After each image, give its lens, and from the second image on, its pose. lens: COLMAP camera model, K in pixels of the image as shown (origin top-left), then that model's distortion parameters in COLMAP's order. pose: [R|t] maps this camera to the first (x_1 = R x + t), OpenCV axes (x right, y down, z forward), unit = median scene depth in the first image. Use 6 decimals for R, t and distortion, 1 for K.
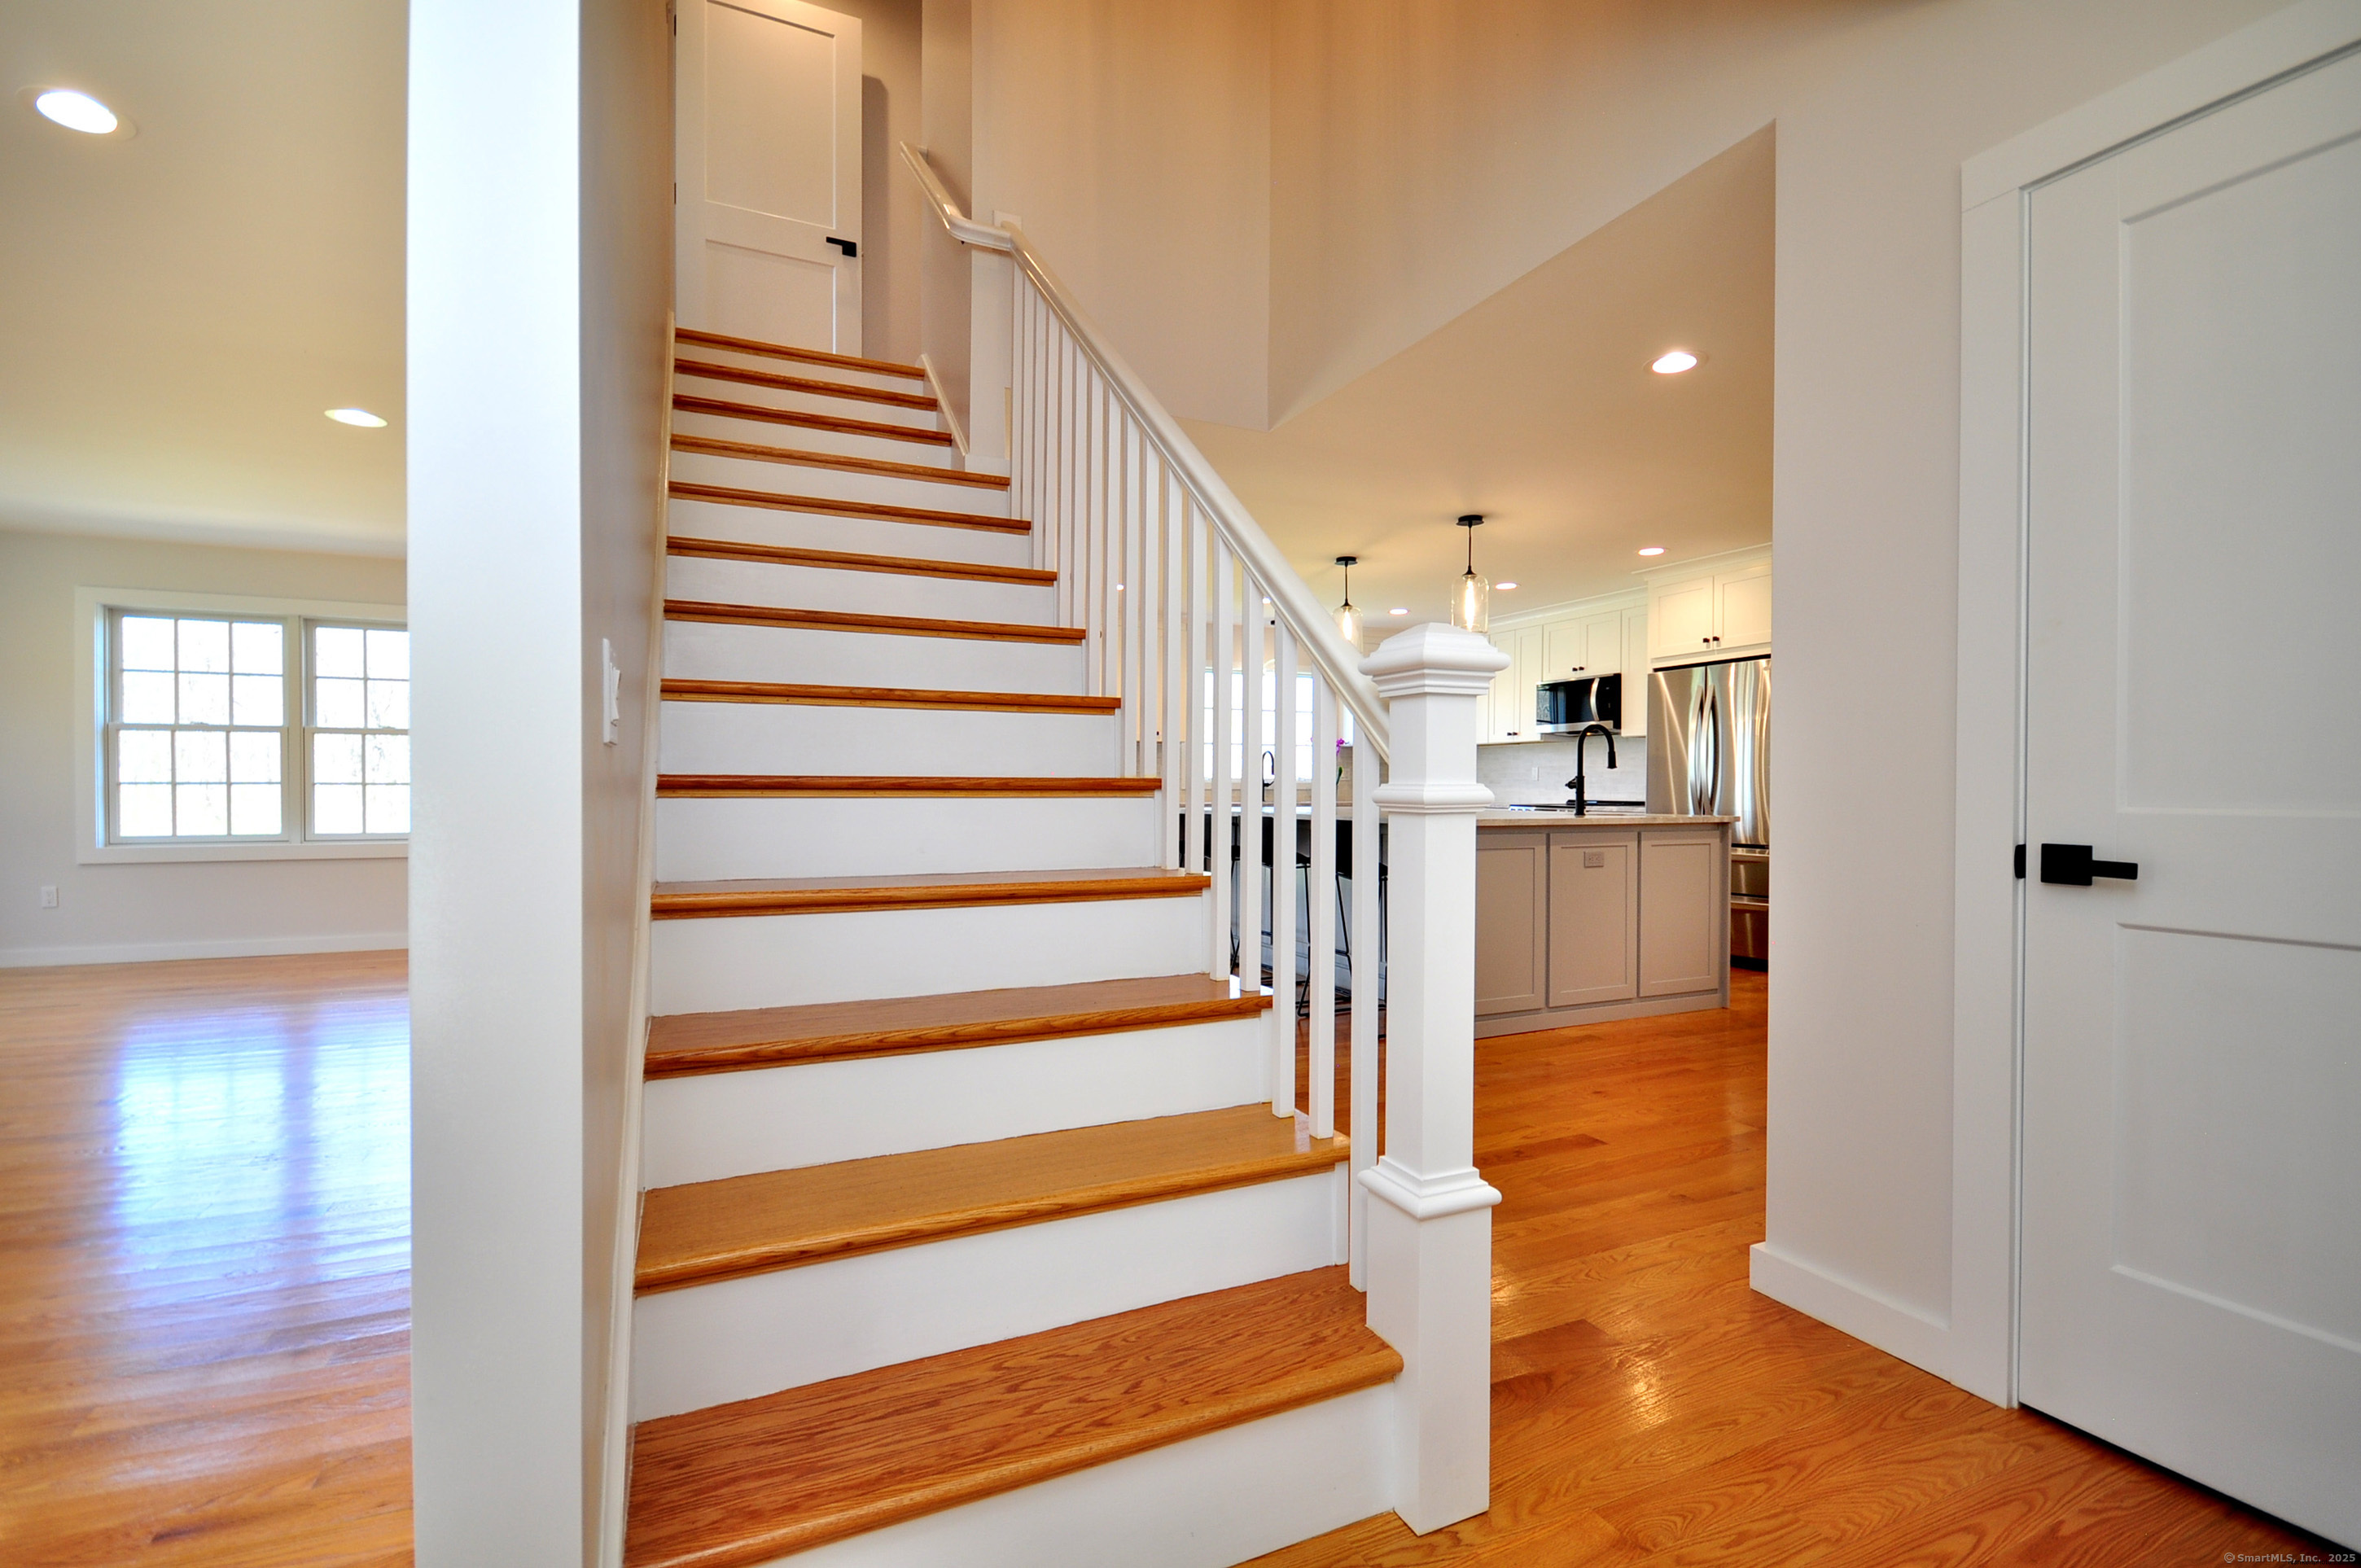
lens RADIAL K [[1042.4, 0, 1186.4], [0, 1042.4, 794.7], [0, 0, 1]] dist [0.002273, -0.000124]
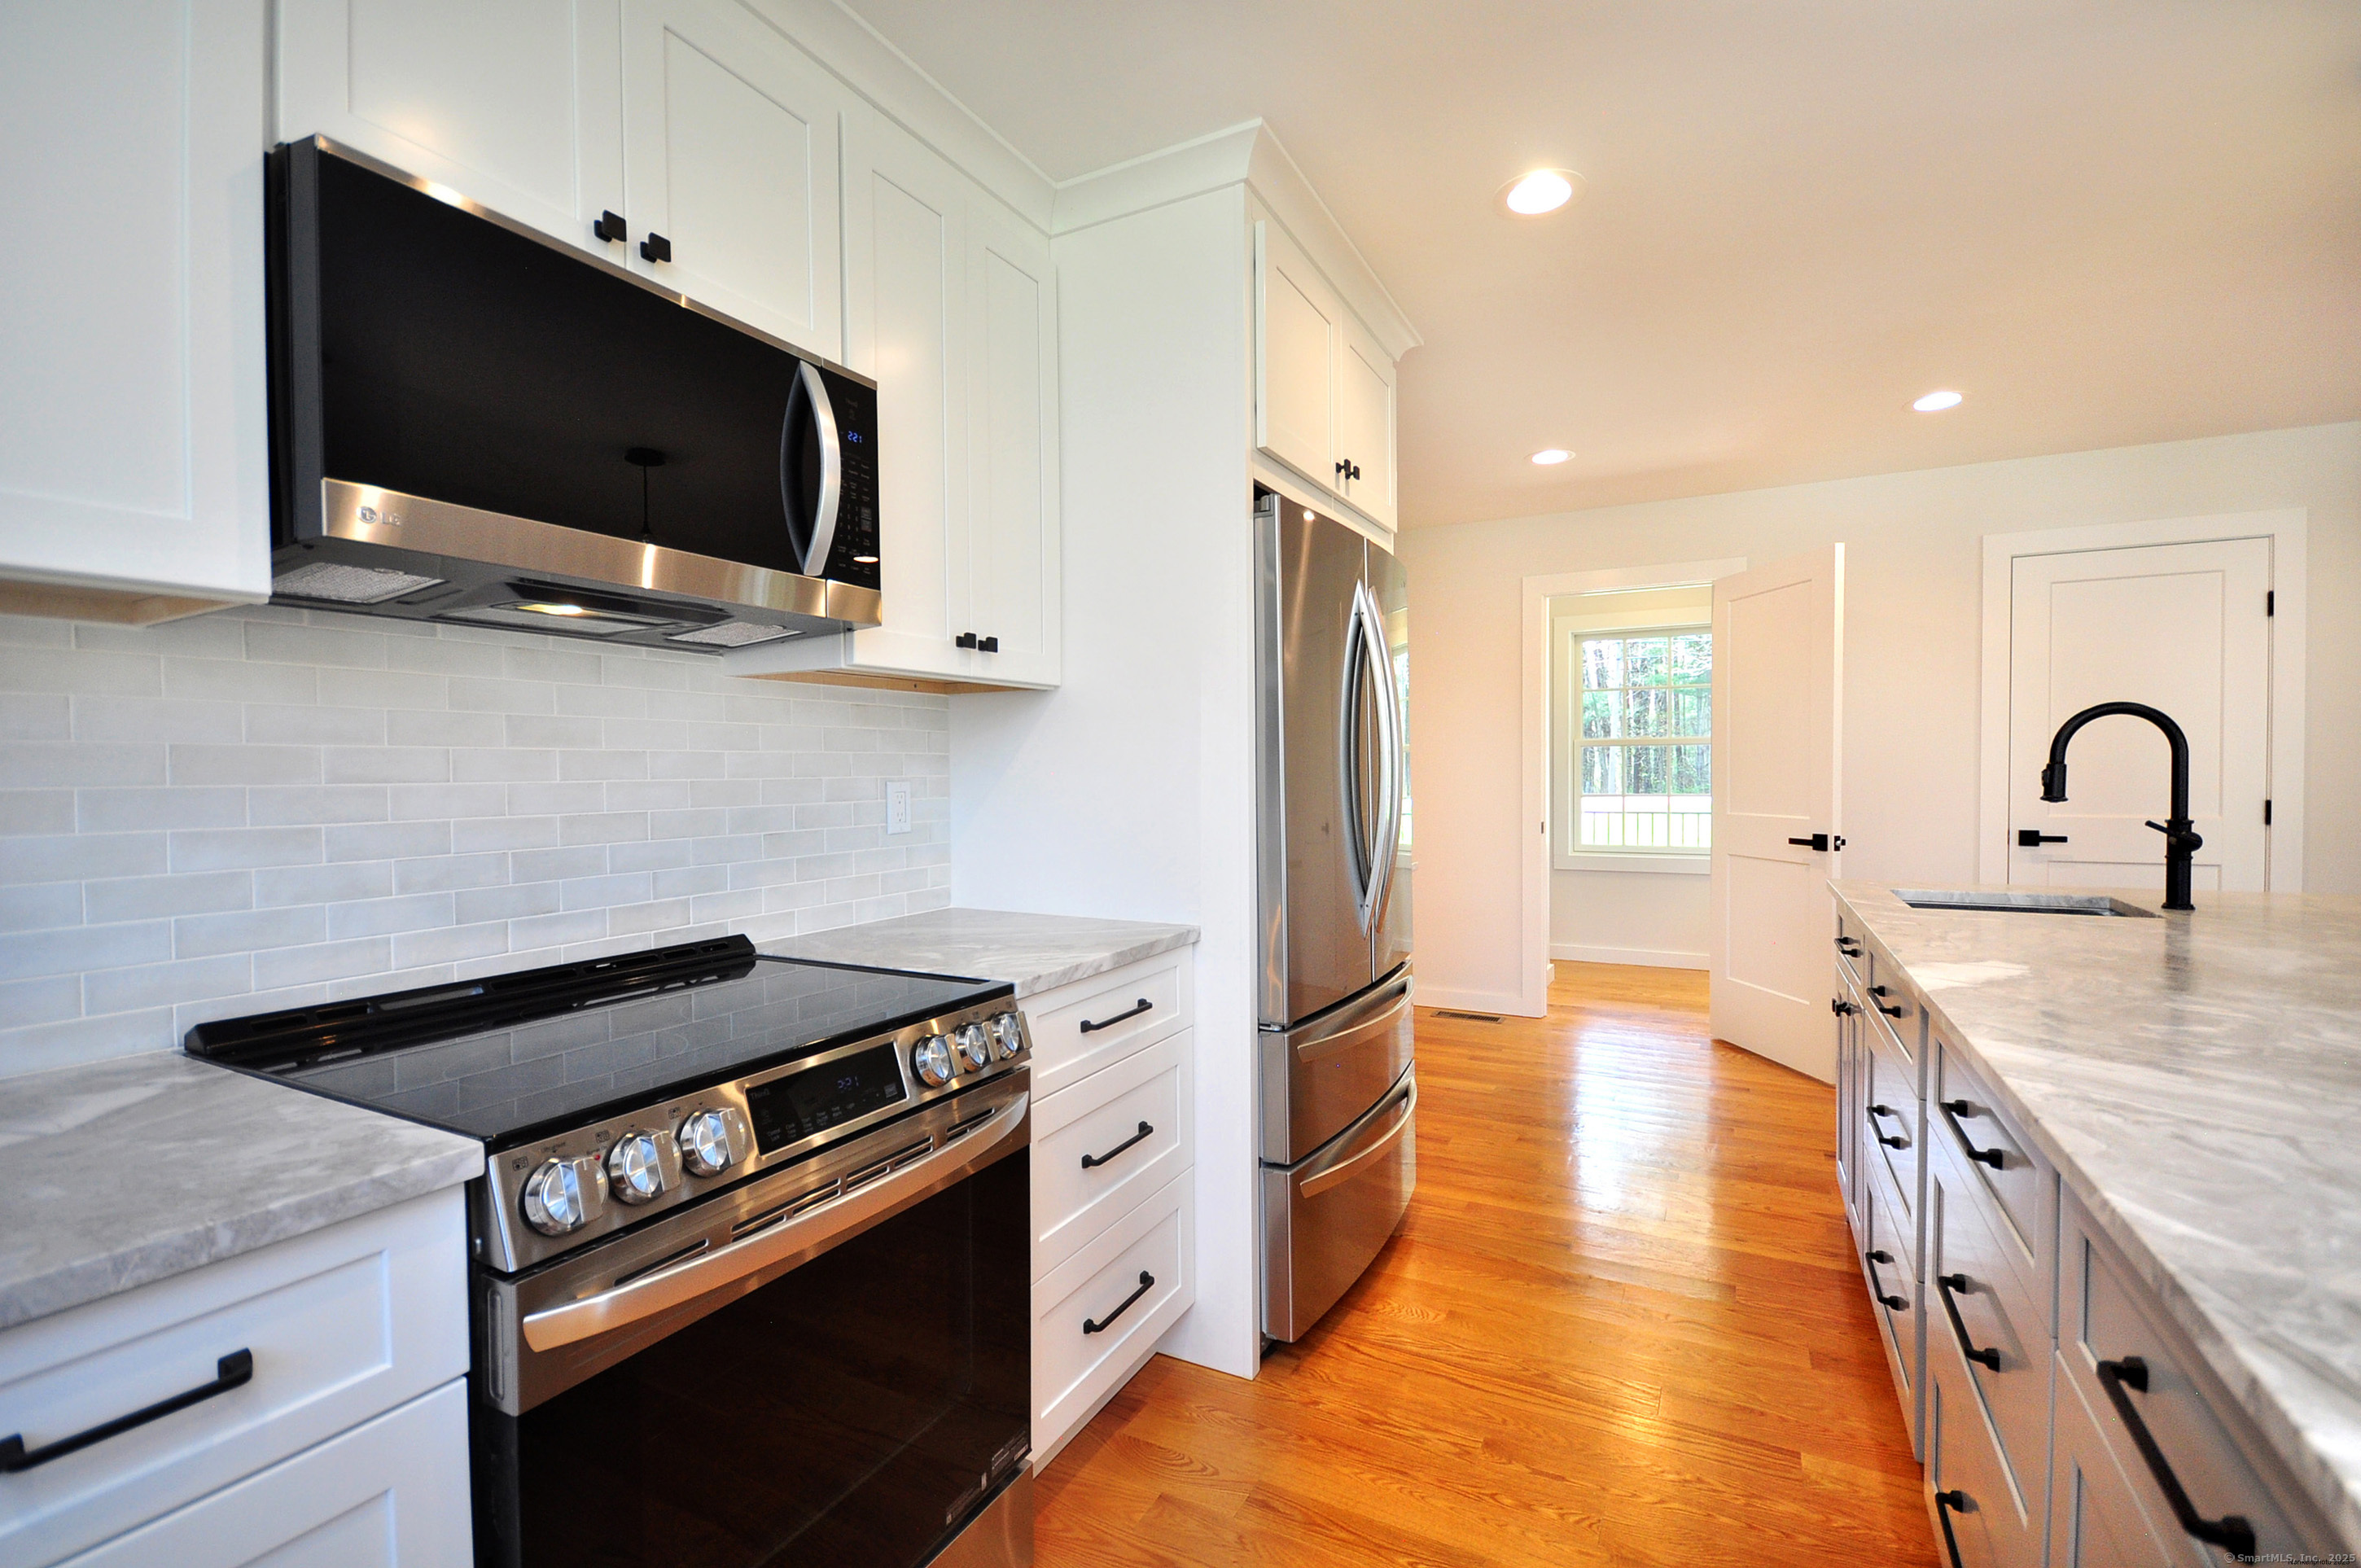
lens RADIAL K [[1042.4, 0, 1186.4], [0, 1042.4, 794.7], [0, 0, 1]] dist [0.002273, -0.000124]
pose [[-0.600225, -0.015883, 0.799673, 0.187543], [0.014757, 0.999413, 0.030926, -0.032848], [-0.799695, 0.030363, -0.599638, 1.079990]]
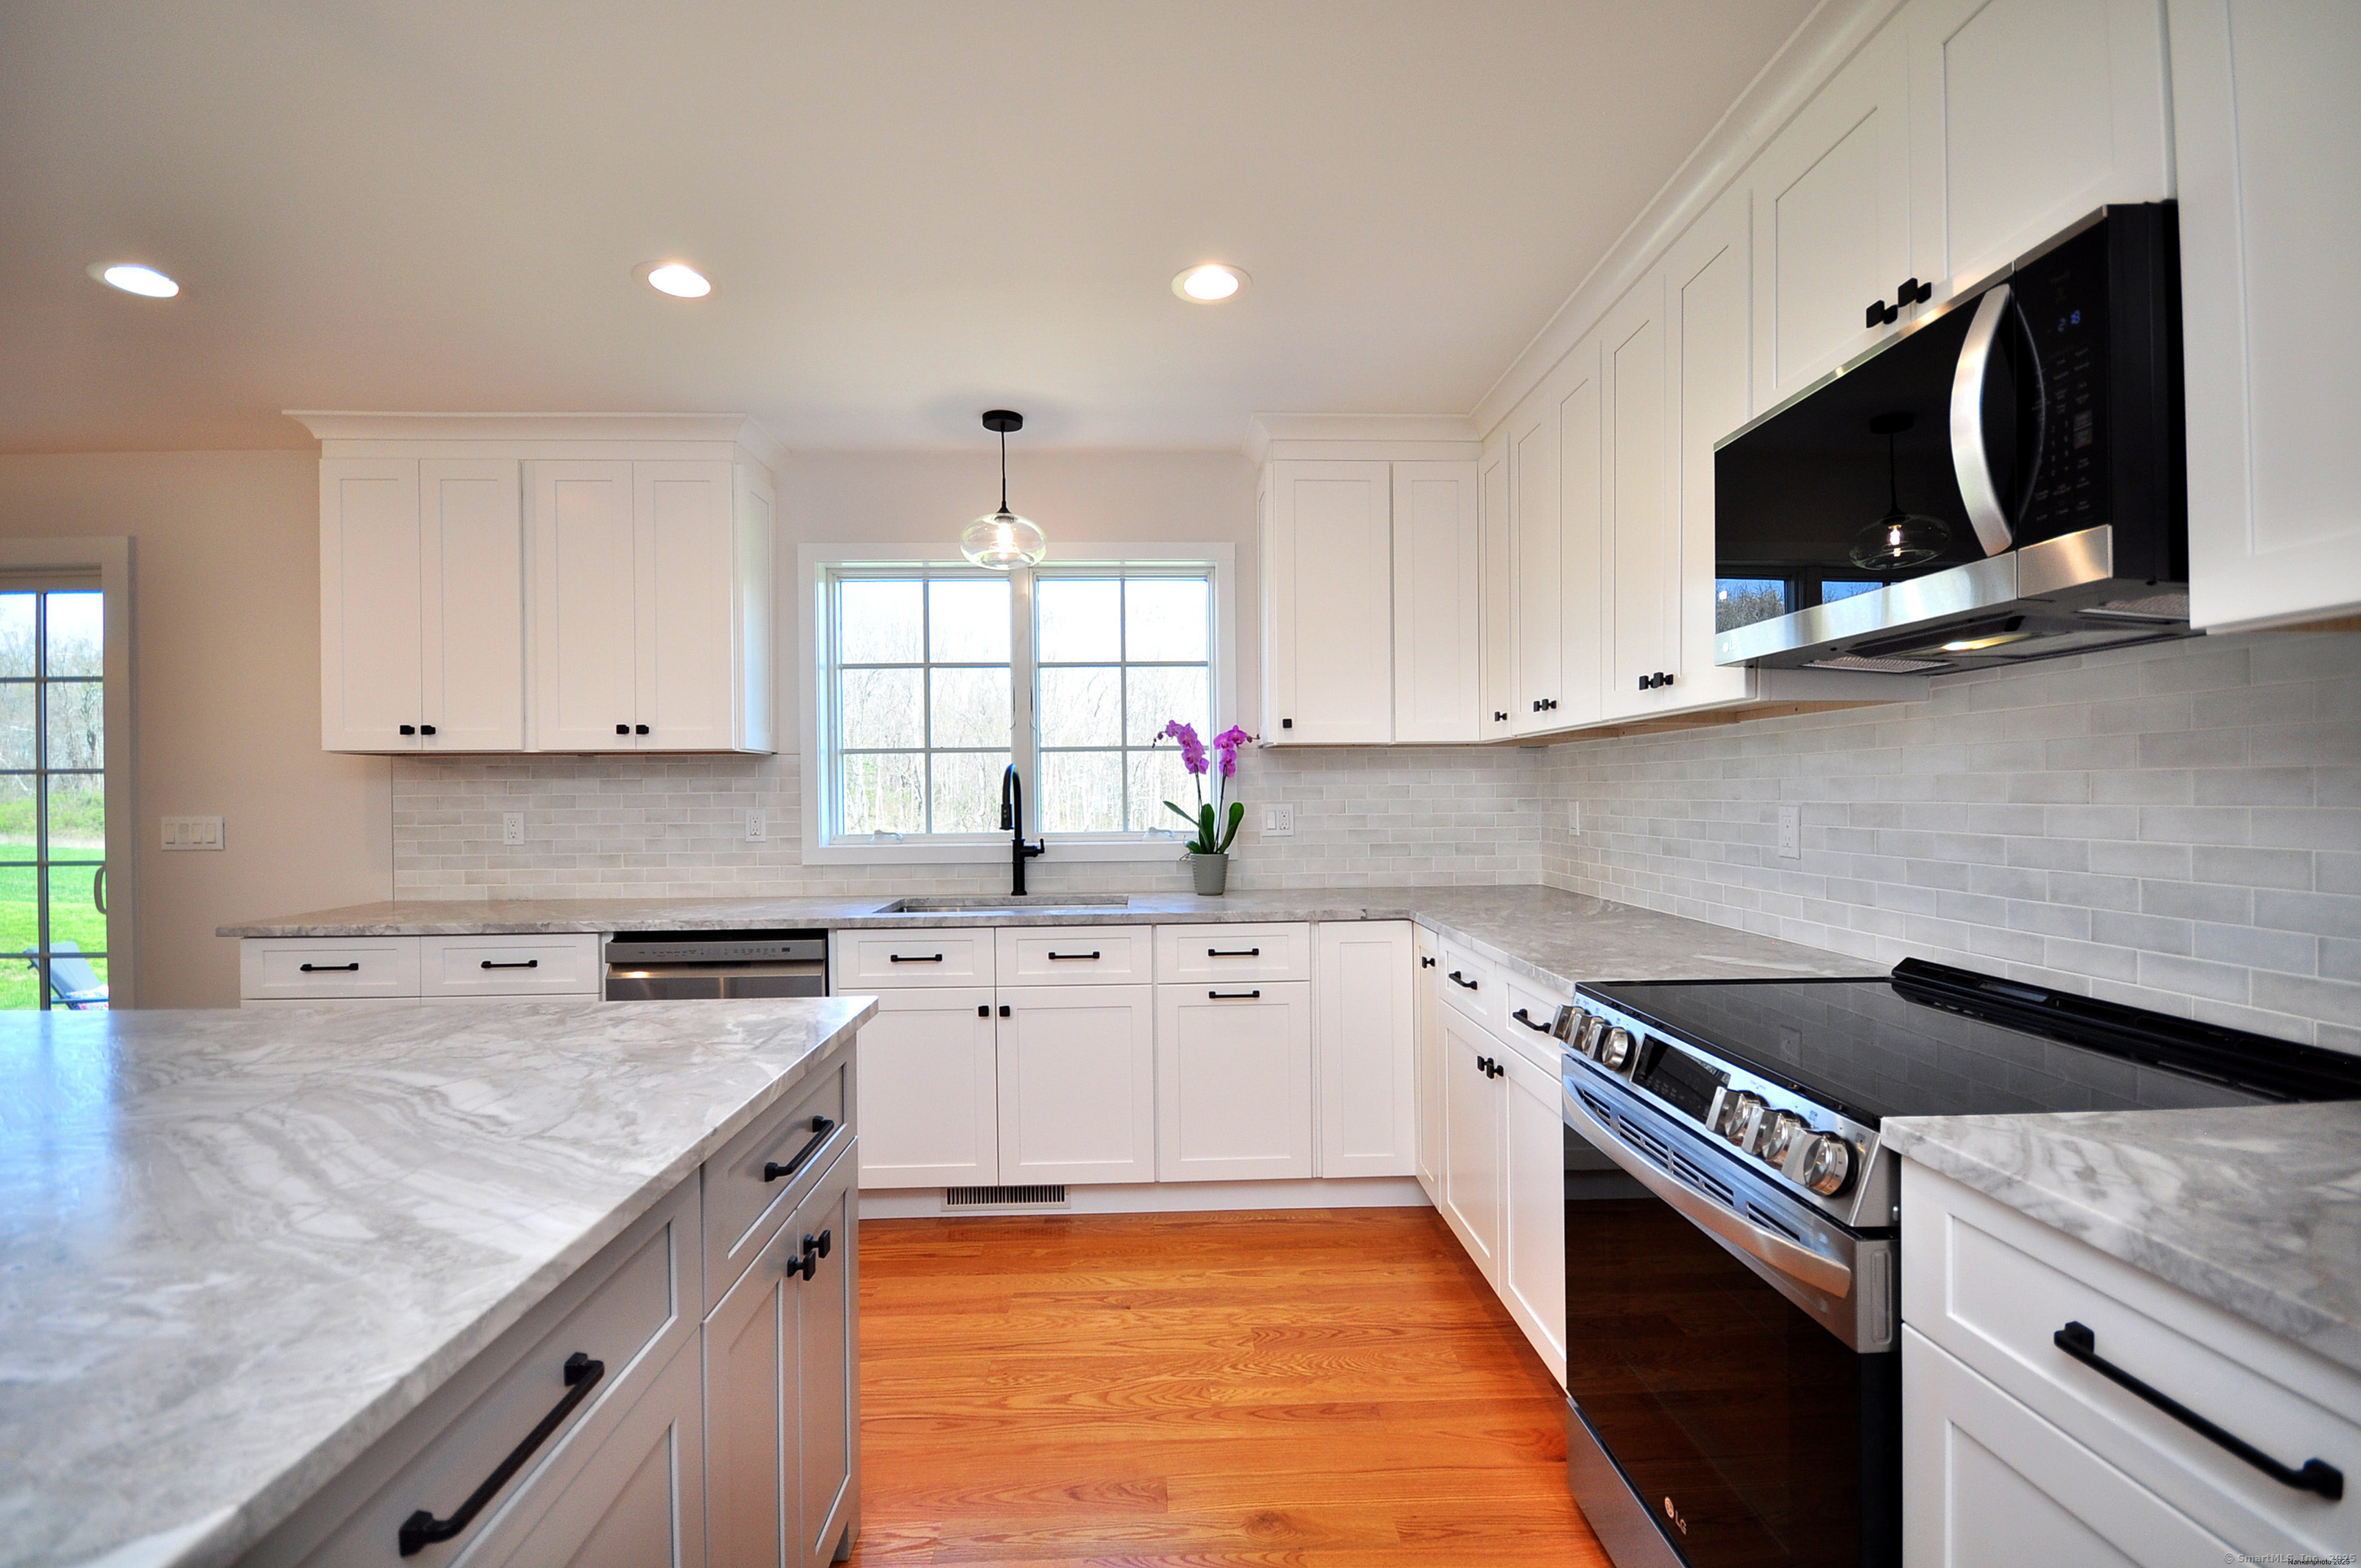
lens RADIAL K [[1042.4, 0, 1186.4], [0, 1042.4, 794.7], [0, 0, 1]] dist [0.002273, -0.000124]
pose [[0.919366, -0.011867, -0.393225, 0.346237], [0.009249, 0.999921, -0.008553, -0.032894], [0.393295, 0.004227, 0.919403, 0.811871]]
